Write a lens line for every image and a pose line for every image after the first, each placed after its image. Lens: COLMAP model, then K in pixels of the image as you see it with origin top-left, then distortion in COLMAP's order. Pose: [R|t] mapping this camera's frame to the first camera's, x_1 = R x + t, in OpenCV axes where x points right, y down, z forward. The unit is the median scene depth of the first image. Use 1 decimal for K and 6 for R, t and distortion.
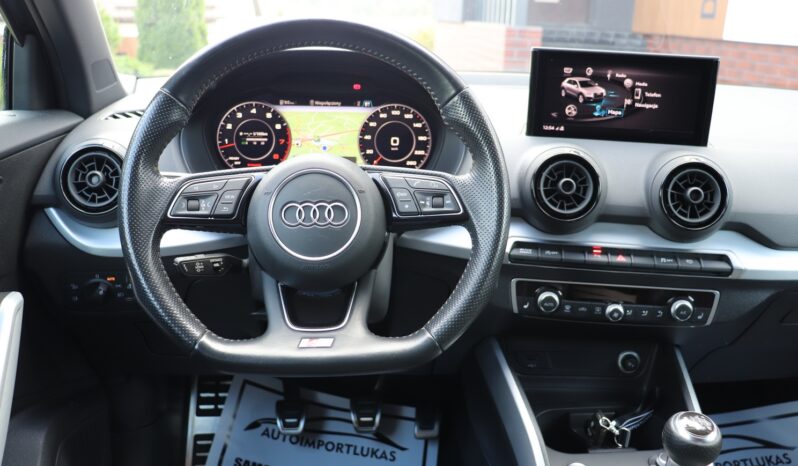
lens RADIAL K [[656.9, 0, 399.0], [0, 656.9, 233.0], [0, 0, 1]] dist [-0.189360, 0.165712]
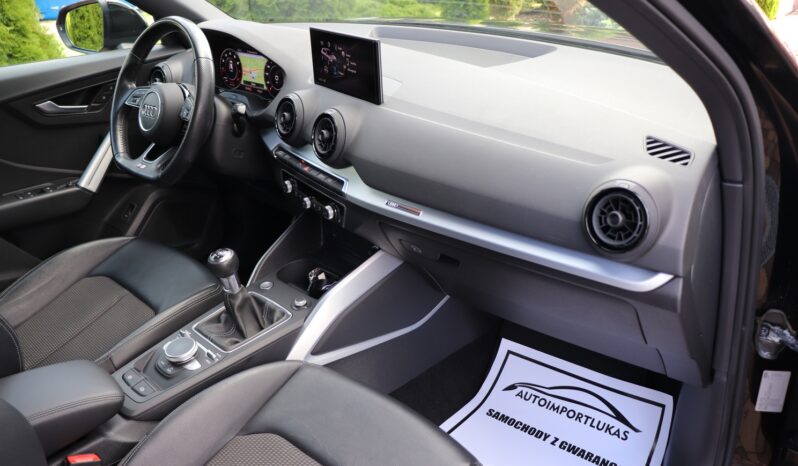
lens RADIAL K [[665.1, 0, 397.5], [0, 665.1, 232.4], [0, 0, 1]] dist [-0.183850, 0.165934]
pose [[0.668604, 0.275752, -0.690601, 1.570692], [-0.161856, 0.960402, 0.226781, -0.202241], [0.725790, -0.039848, 0.686761, 0.048158]]
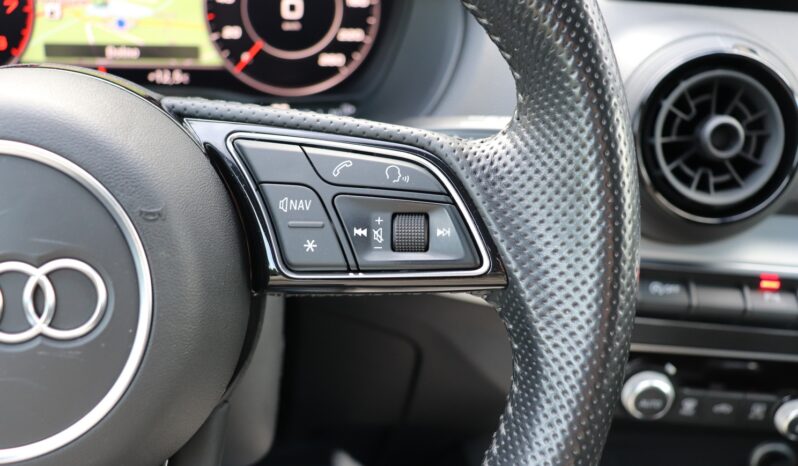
lens RADIAL K [[847.1, 0, 399.0], [0, 847.1, 233.0], [0, 0, 1]] dist [-0.121106, 0.211431]
pose [[0.996128, -0.007627, 0.087578, 0.014488], [-0.005842, 0.988285, 0.152509, -0.084625], [-0.087715, -0.152431, 0.984414, 0.468700]]
